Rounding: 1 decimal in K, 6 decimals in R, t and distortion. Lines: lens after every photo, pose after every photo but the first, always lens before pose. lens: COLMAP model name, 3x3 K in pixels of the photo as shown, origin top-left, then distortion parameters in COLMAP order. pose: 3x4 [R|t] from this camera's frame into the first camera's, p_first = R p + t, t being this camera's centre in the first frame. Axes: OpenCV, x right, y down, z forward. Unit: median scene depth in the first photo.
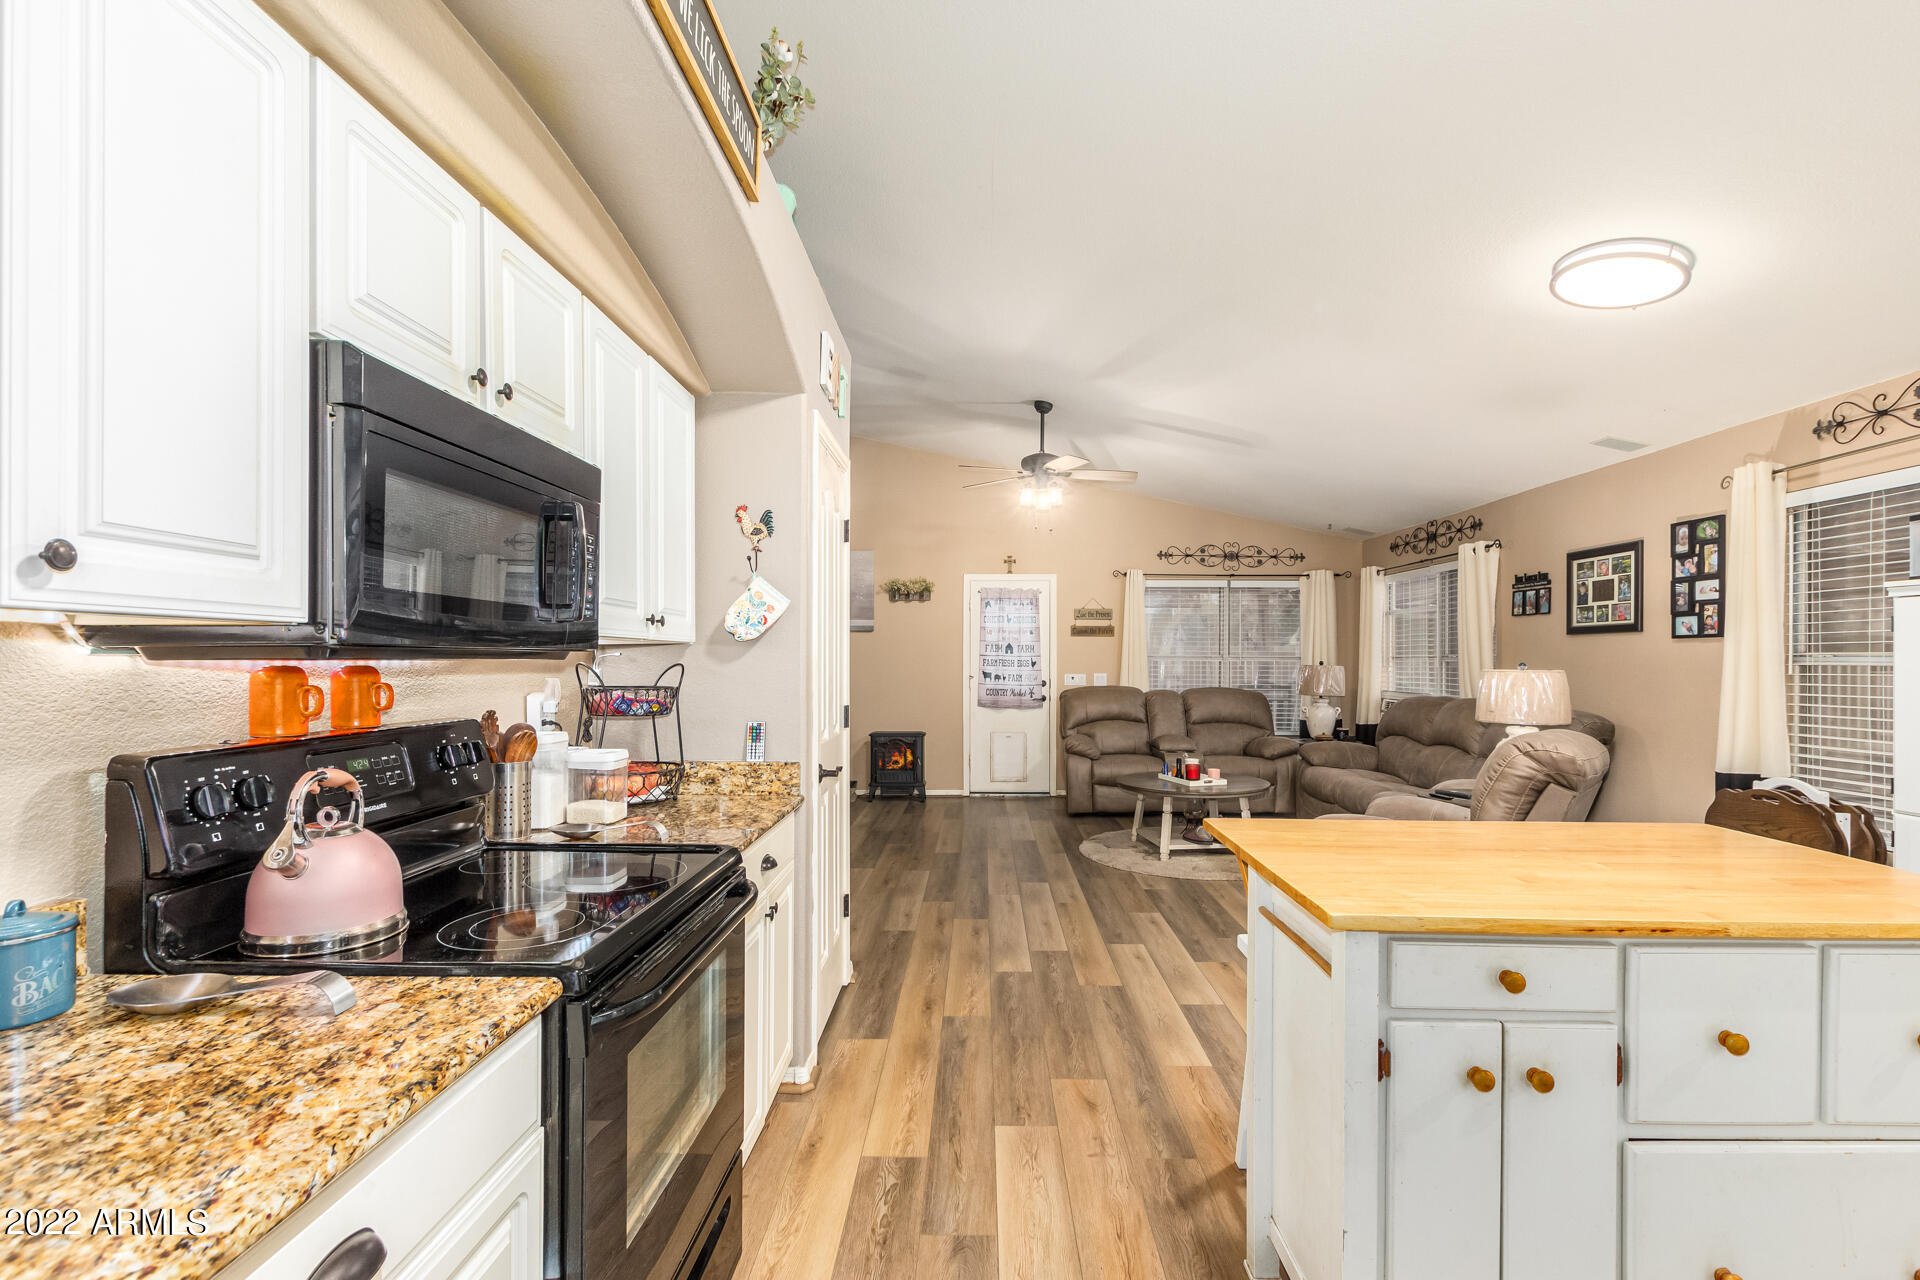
lens RADIAL K [[879.1, 0, 971.4], [0, 879.1, 649.9], [0, 0, 1]] dist [0.013139, -0.003927]
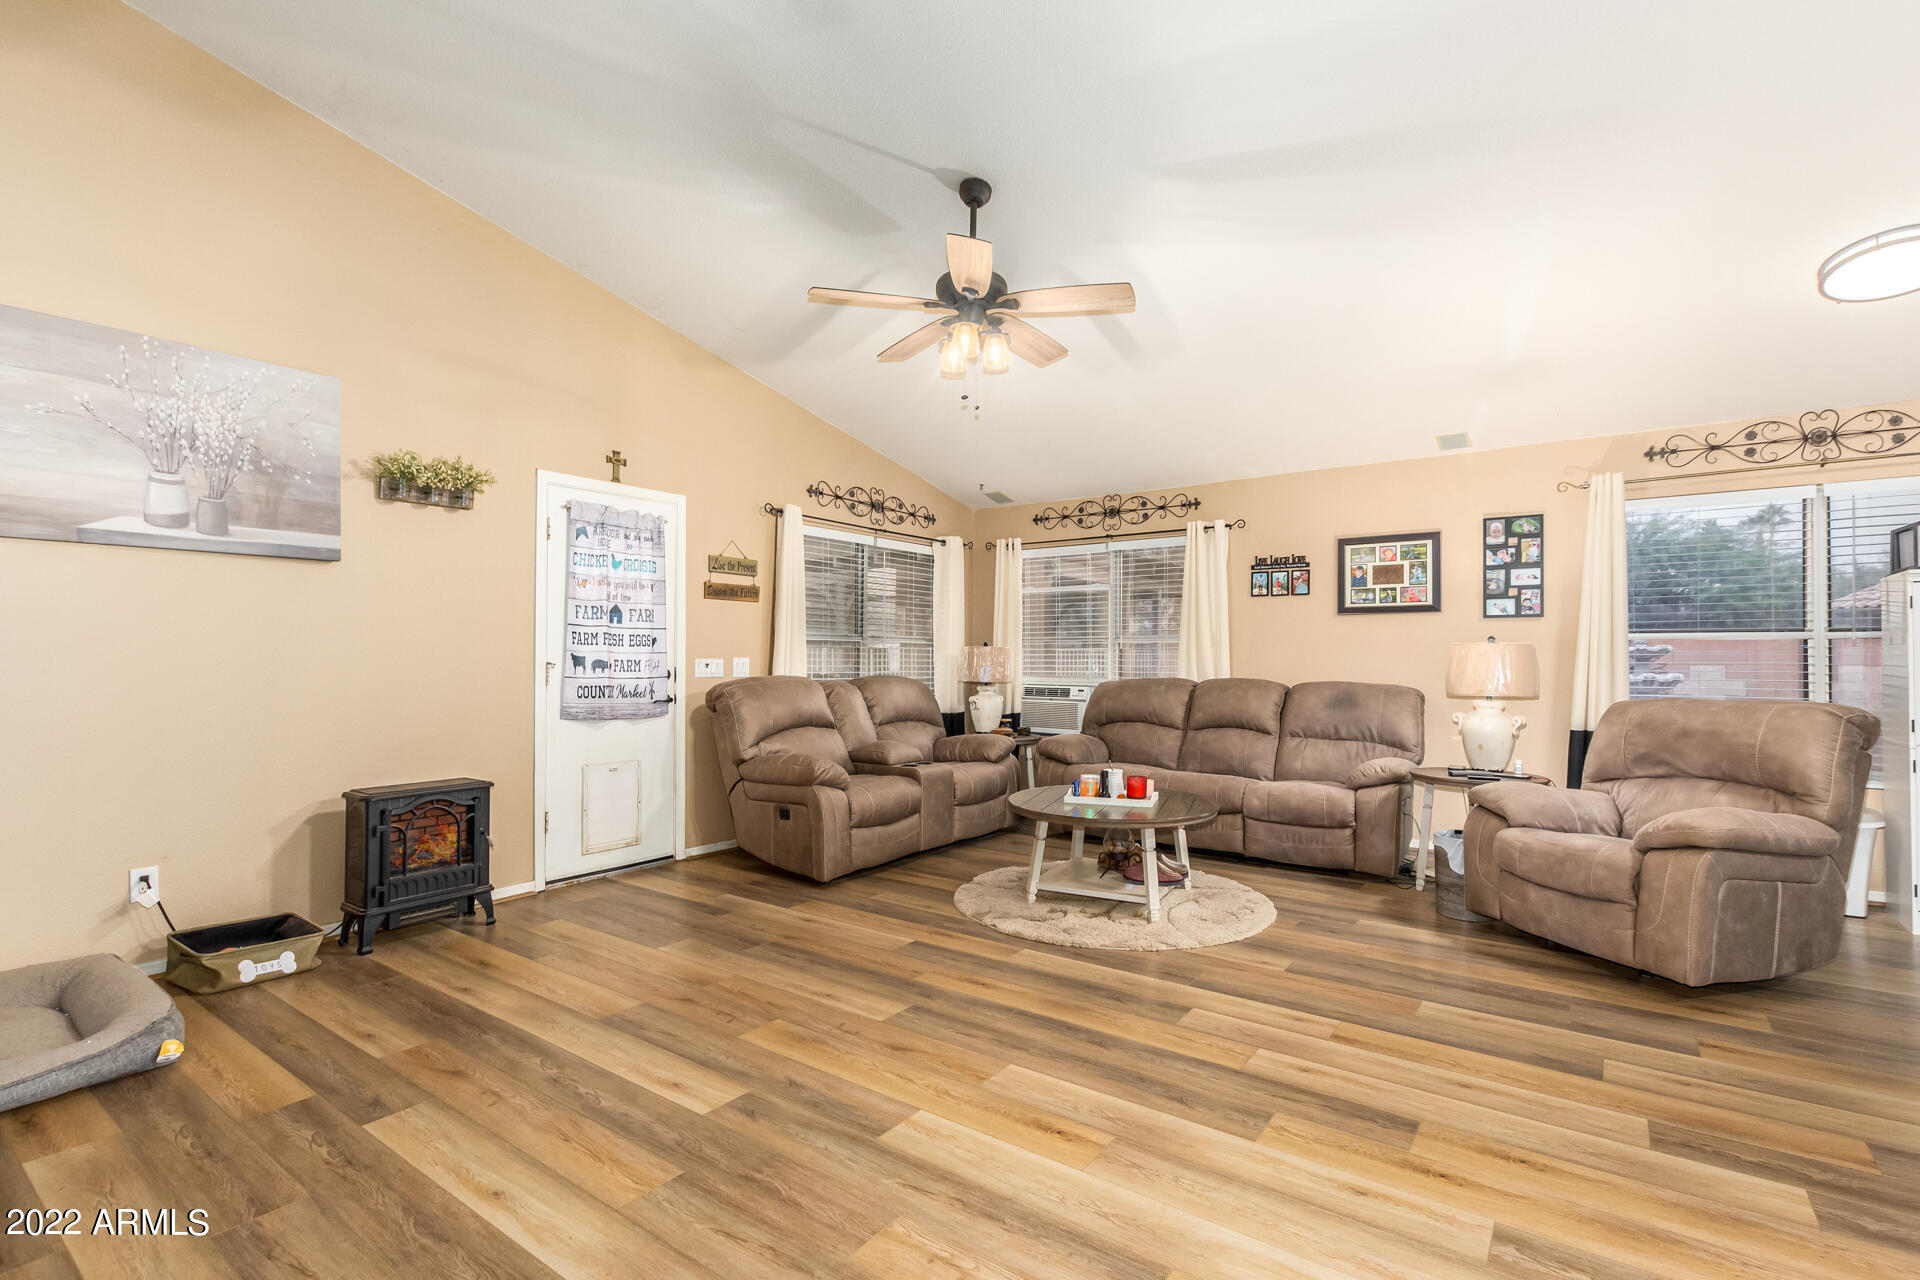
lens RADIAL K [[879.1, 0, 969.7], [0, 879.1, 646.0], [0, 0, 1]] dist [0.013139, -0.003927]
pose [[0.573295, 0.009324, 0.819296, -0.348867], [-0.009581, 0.999943, -0.004675, 0.023252], [-0.819293, -0.005170, 0.573351, 0.583778]]
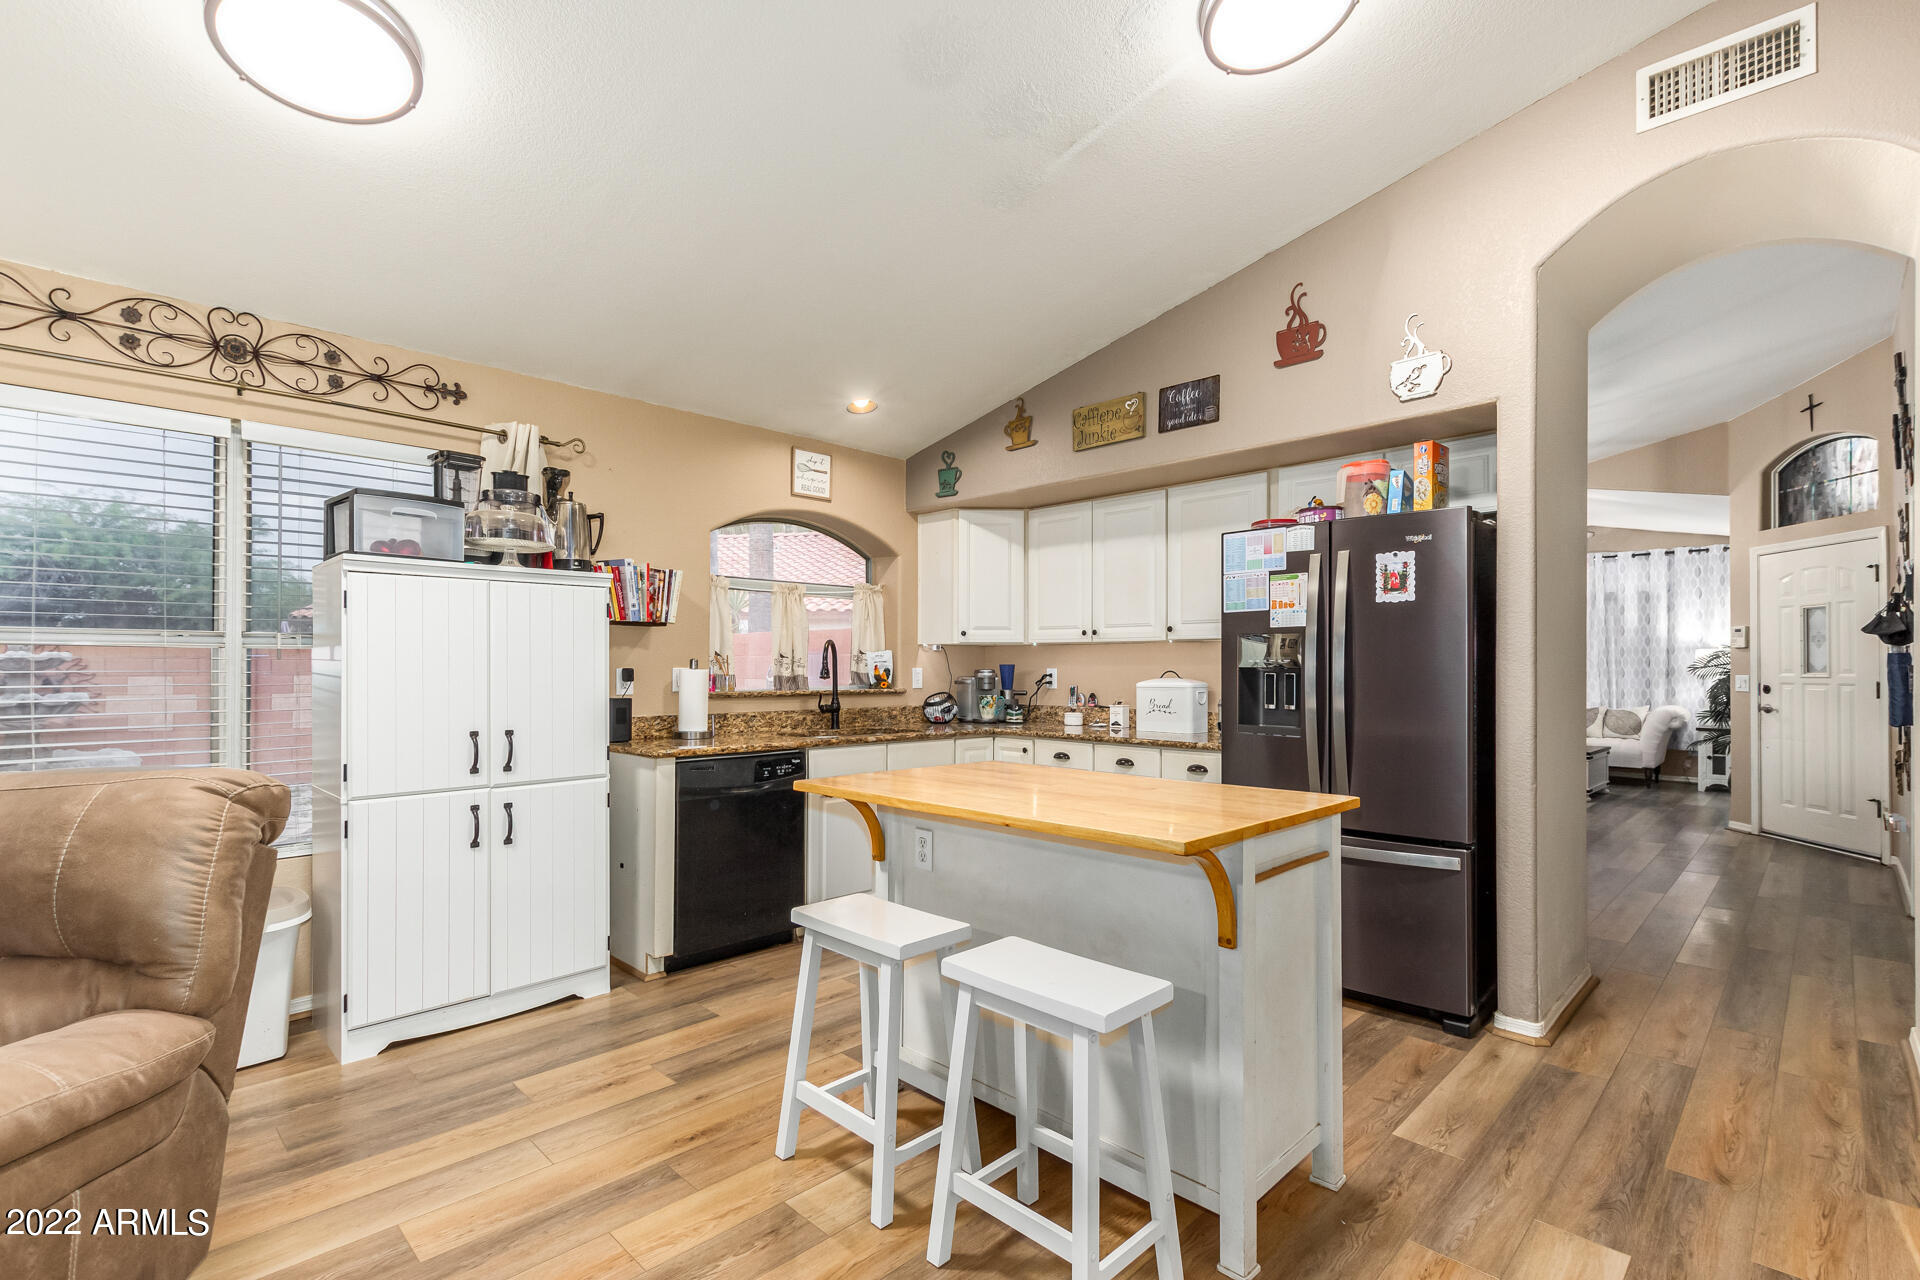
lens RADIAL K [[879.1, 0, 967.0], [0, 879.1, 661.8], [0, 0, 1]] dist [0.013139, -0.003927]
pose [[-0.719313, -0.000362, 0.694686, -0.032377], [-0.009351, 0.999914, -0.009162, 0.016299], [-0.694623, -0.013086, -0.719254, 0.510769]]
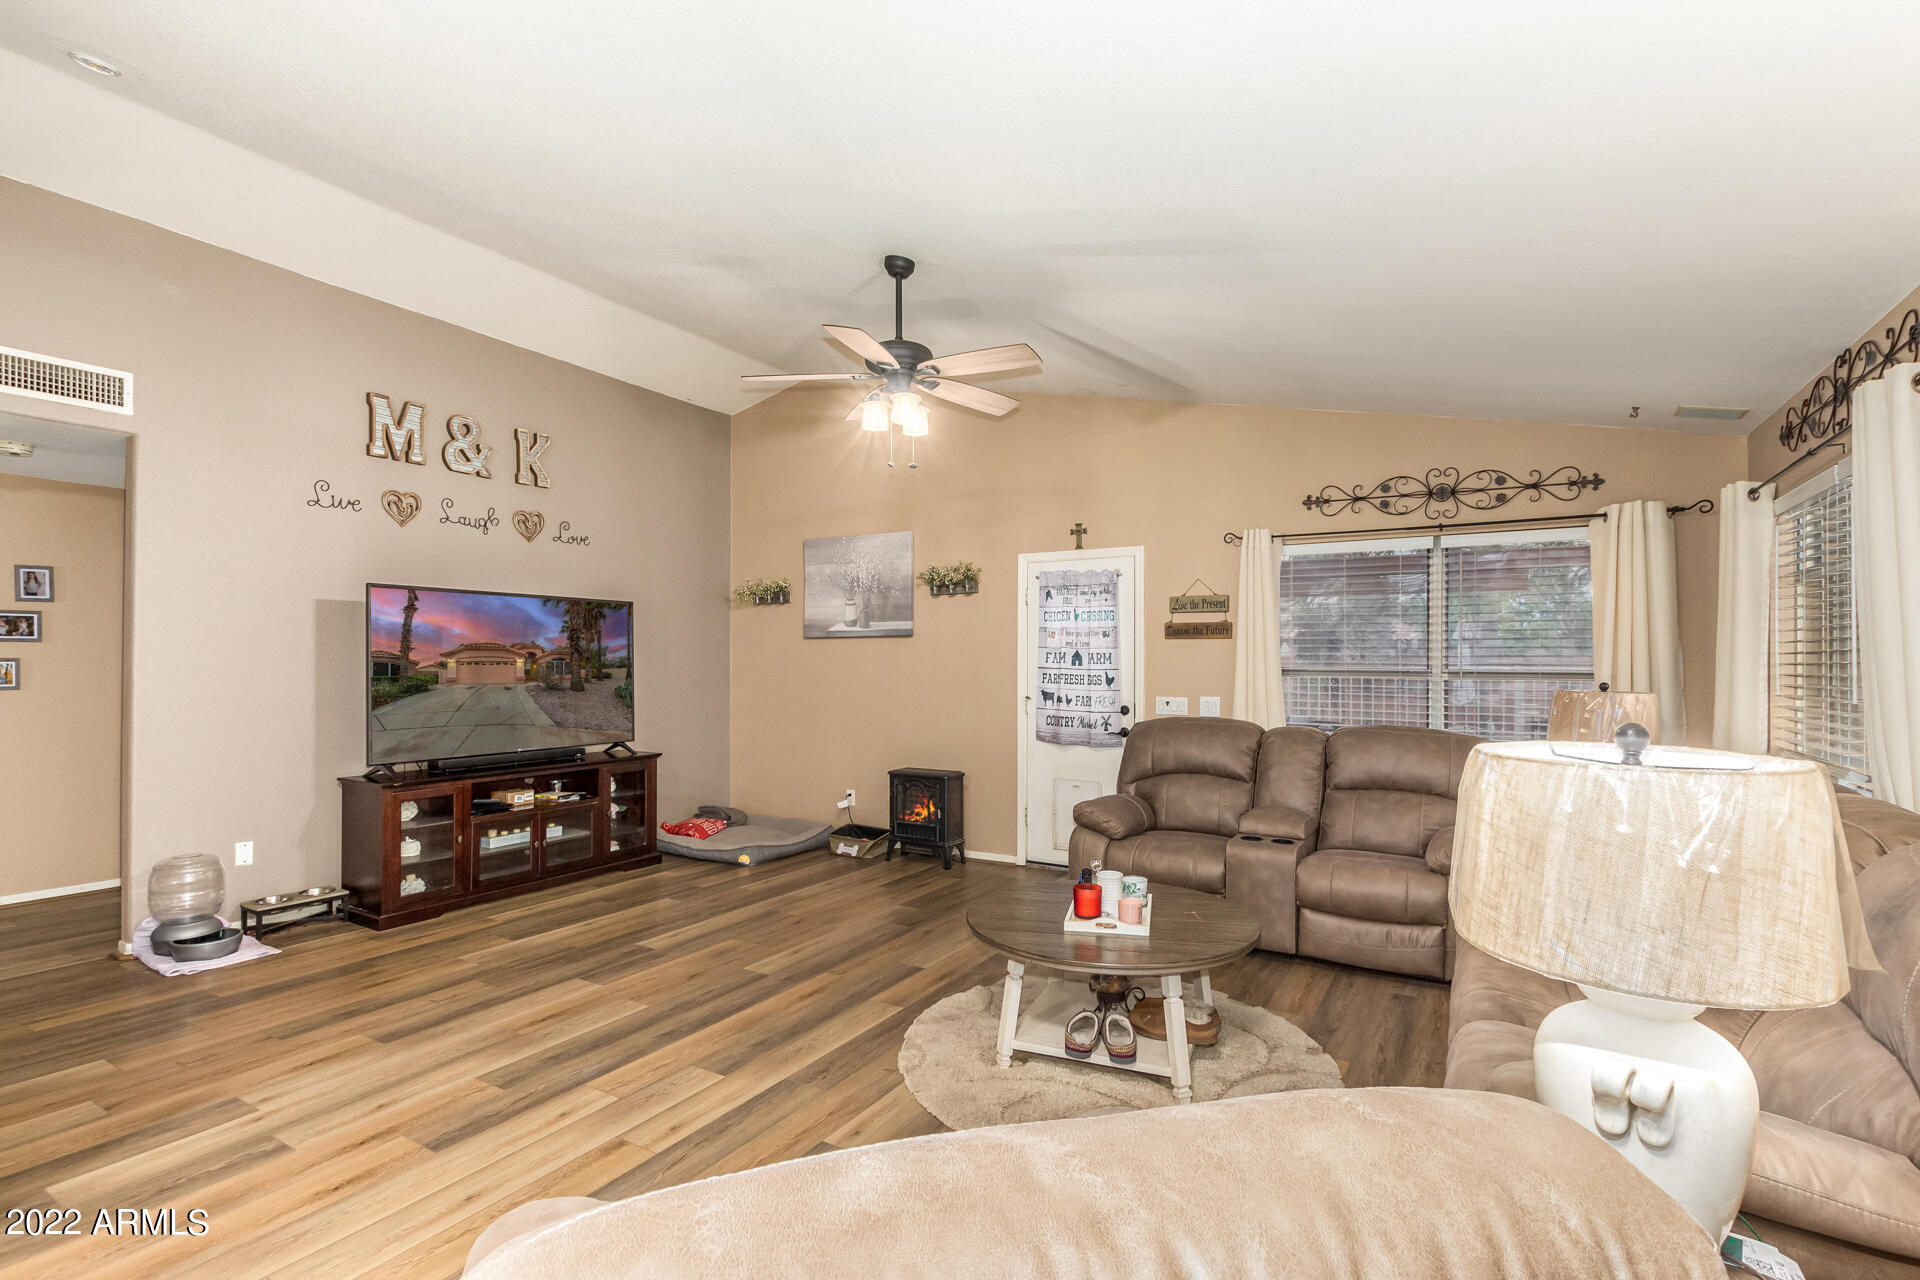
lens RADIAL K [[879.1, 0, 967.7], [0, 879.1, 650.7], [0, 0, 1]] dist [0.013139, -0.003927]
pose [[0.865905, -0.007120, -0.500157, 0.375538], [0.005282, 0.999973, -0.005091, -0.005308], [0.500180, 0.001766, 0.865920, 0.431603]]
